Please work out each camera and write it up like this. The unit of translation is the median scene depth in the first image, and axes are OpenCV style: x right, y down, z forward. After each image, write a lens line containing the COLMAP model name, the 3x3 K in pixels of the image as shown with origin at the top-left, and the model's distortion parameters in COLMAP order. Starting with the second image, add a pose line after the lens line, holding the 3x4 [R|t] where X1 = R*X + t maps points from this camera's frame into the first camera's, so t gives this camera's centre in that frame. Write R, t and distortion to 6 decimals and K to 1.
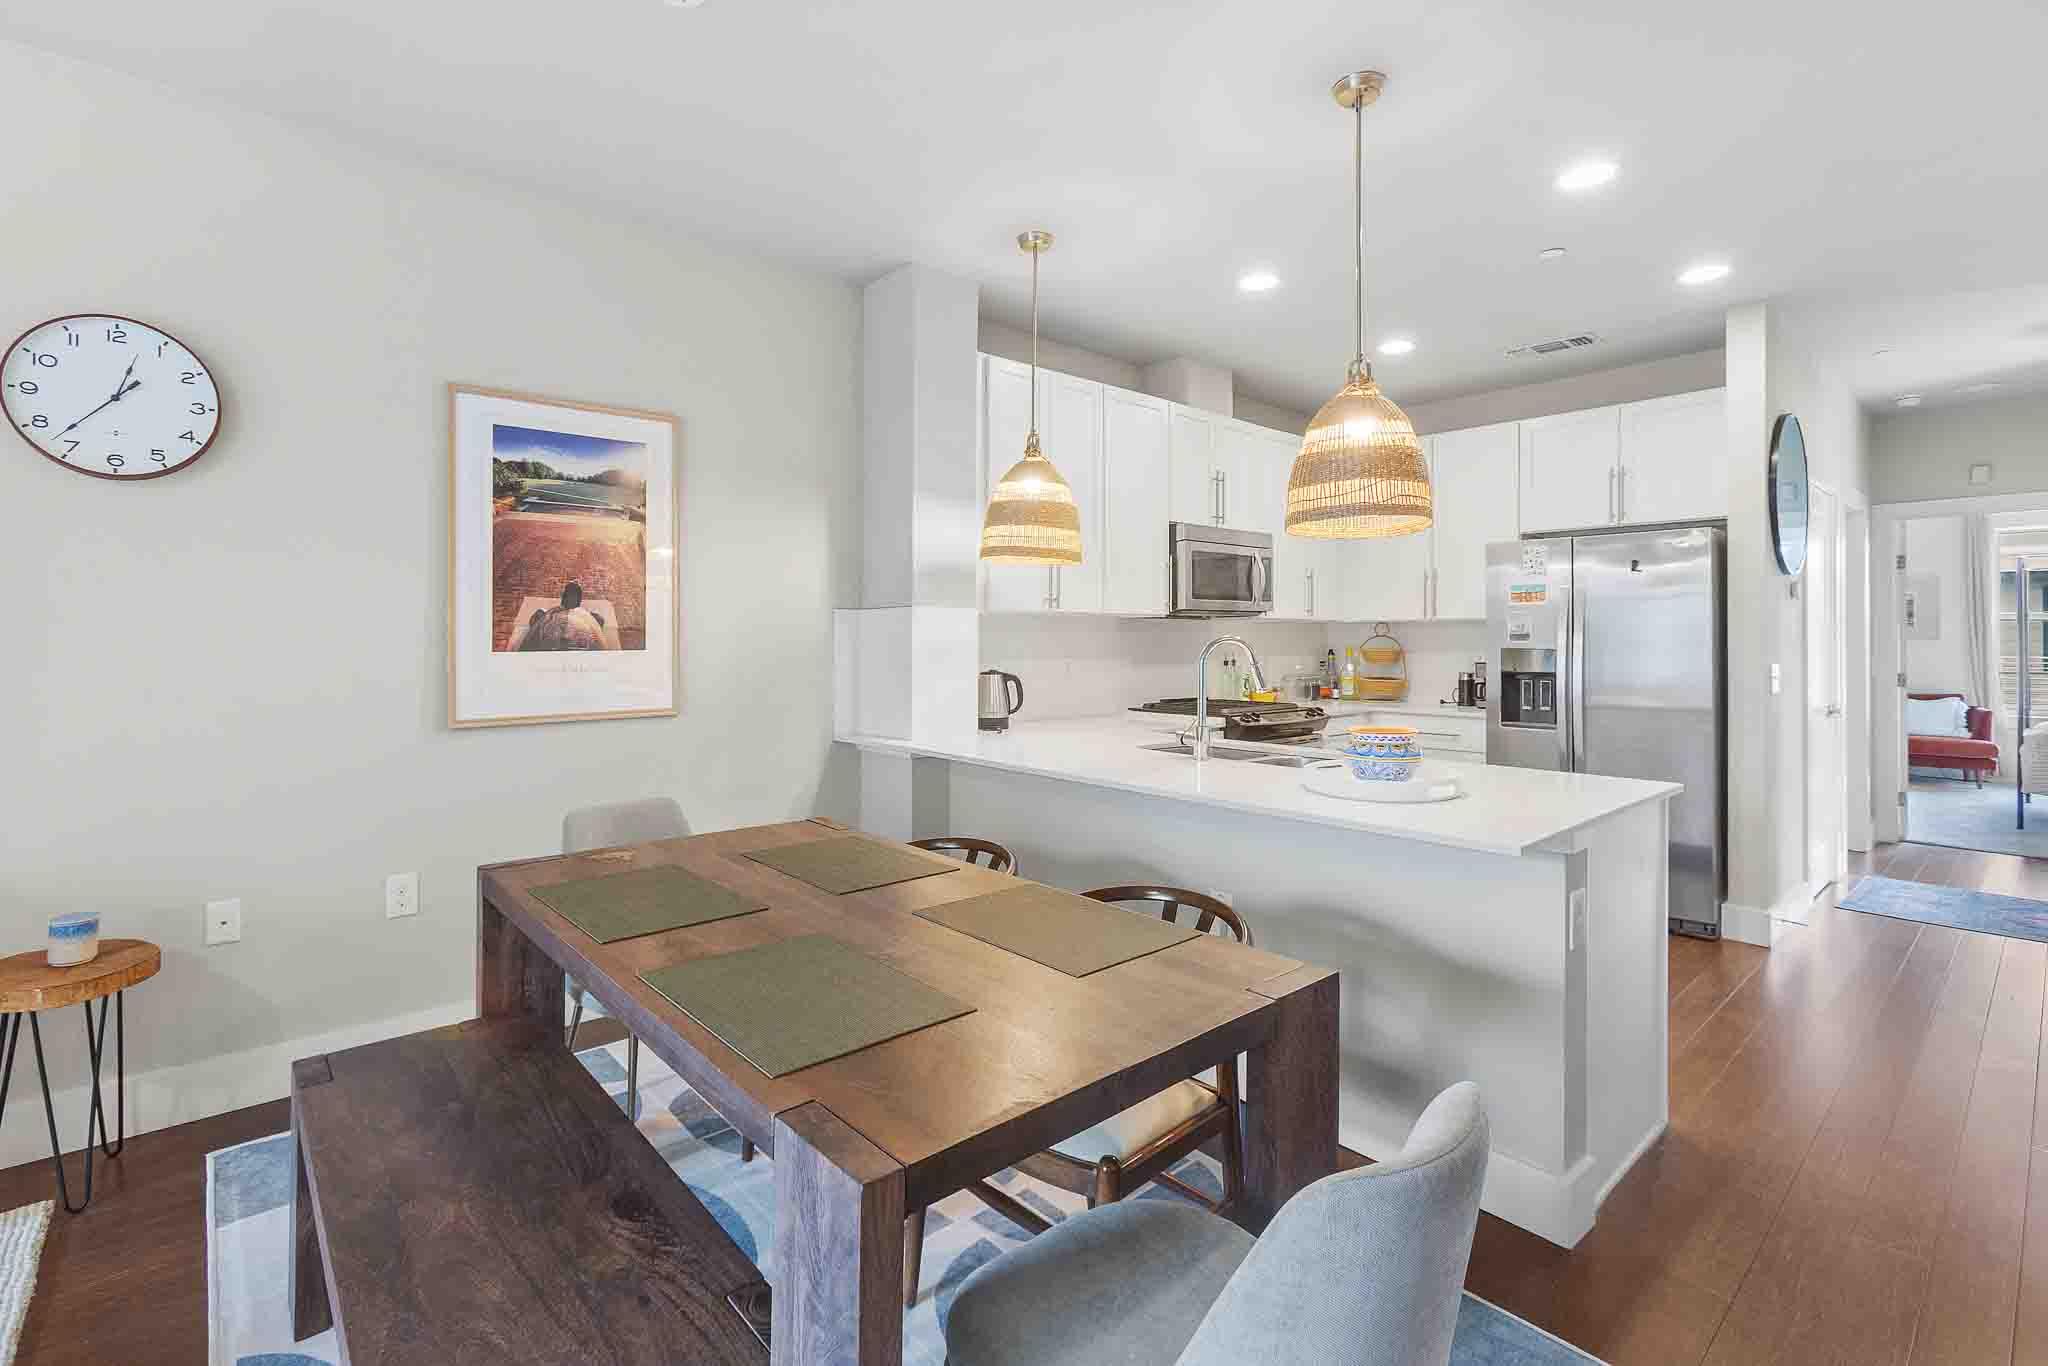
lens RADIAL K [[936.4, 0, 1000.7], [0, 936.4, 657.1], [0, 0, 1]] dist [-0.051007, 0.027999]
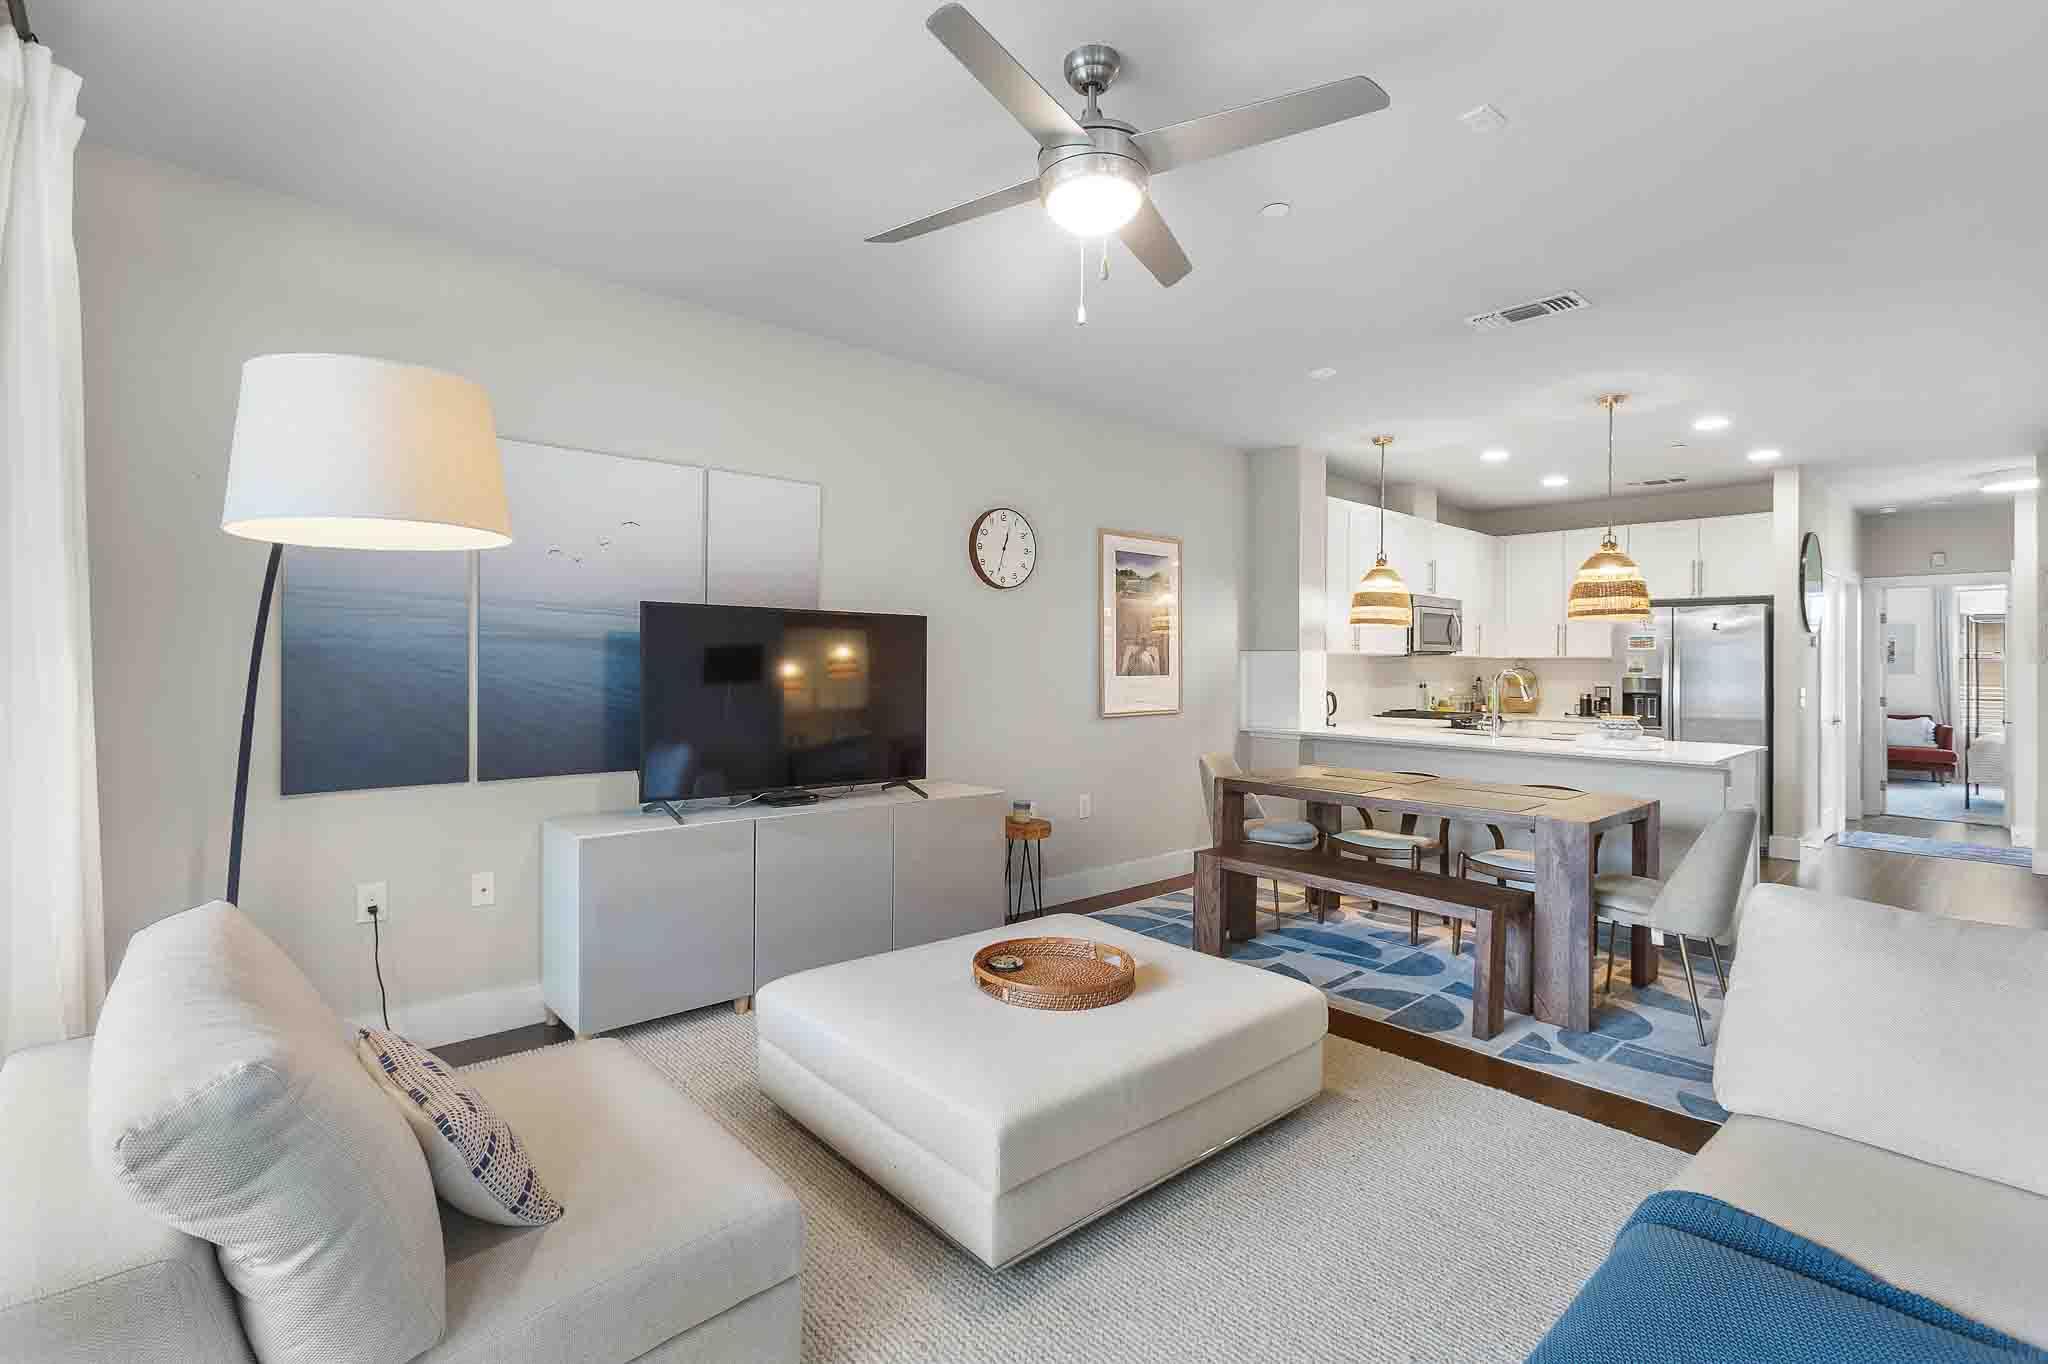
lens RADIAL K [[933.3, 0, 1024.0], [0, 933.3, 682.0], [0, 0, 1]] dist [-0.000578, 0.000245]
pose [[0.999635, 0.006168, 0.026287, -0.537261], [-0.006188, 0.999981, 0.000680, 0.003689], [-0.026283, -0.000843, 0.999654, -0.573870]]
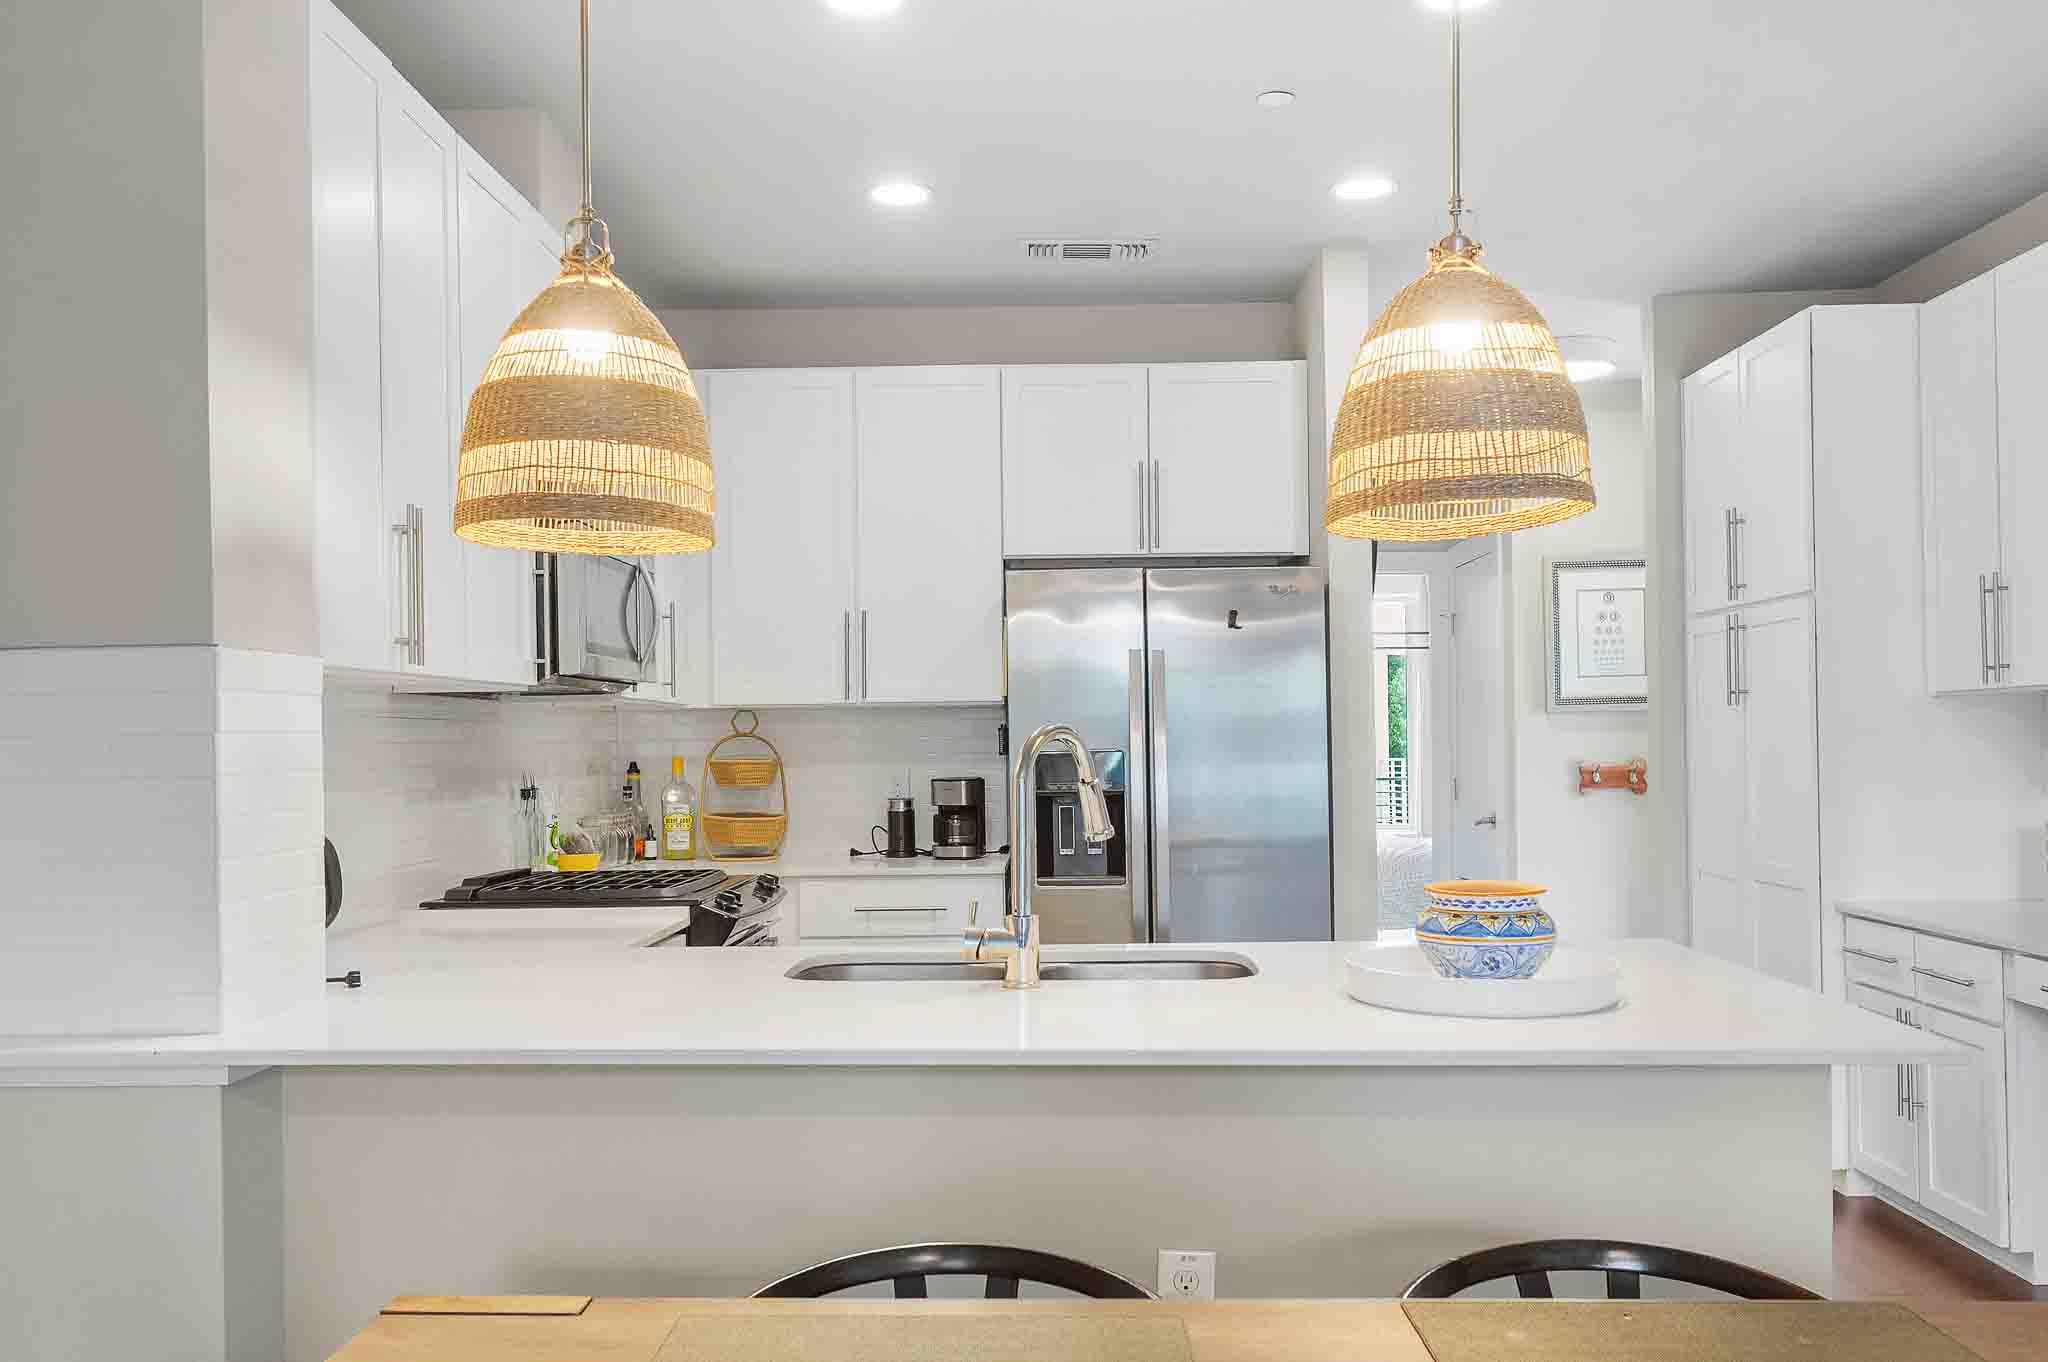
lens RADIAL K [[1752.3, 0, 1023.1], [0, 1752.3, 755.7], [0, 0, 1]] dist [0.000343, -0.000552]
pose [[0.661481, -0.012772, 0.749854, -0.317409], [0.026416, 0.999631, -0.006277, -0.000510], [-0.749497, 0.023960, 0.661574, 0.297970]]
